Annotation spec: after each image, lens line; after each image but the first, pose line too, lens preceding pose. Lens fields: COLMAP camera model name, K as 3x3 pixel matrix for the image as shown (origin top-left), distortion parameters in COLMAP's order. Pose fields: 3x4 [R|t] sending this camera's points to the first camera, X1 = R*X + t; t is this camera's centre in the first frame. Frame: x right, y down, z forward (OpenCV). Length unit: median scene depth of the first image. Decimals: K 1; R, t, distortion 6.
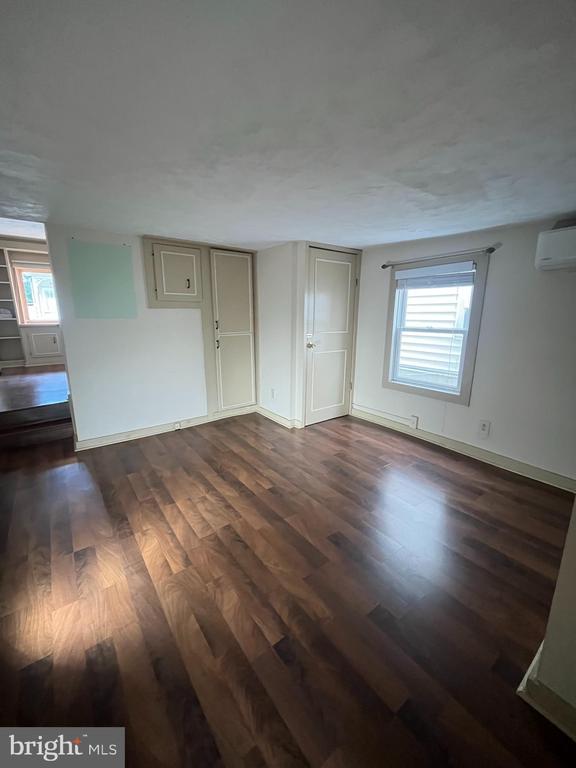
lens RADIAL K [[311.5, 0, 286.4], [0, 311.5, 382.3], [0, 0, 1]] dist [-0.002401, -0.000167]
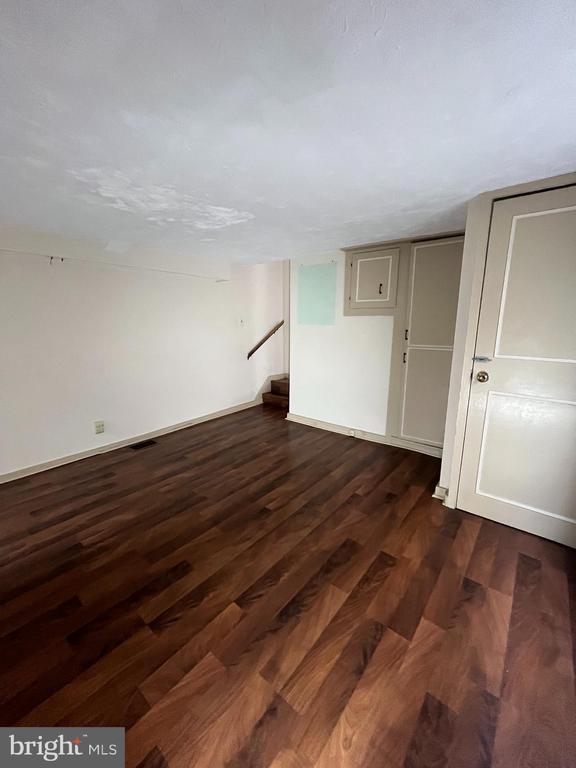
lens RADIAL K [[311.5, 0, 286.4], [0, 311.5, 382.3], [0, 0, 1]] dist [-0.002401, -0.000167]
pose [[0.234379, 0.186756, -0.954038, 0.611298], [-0.215215, 0.966991, 0.136420, -0.125555], [0.948024, 0.173350, 0.266835, 0.591419]]
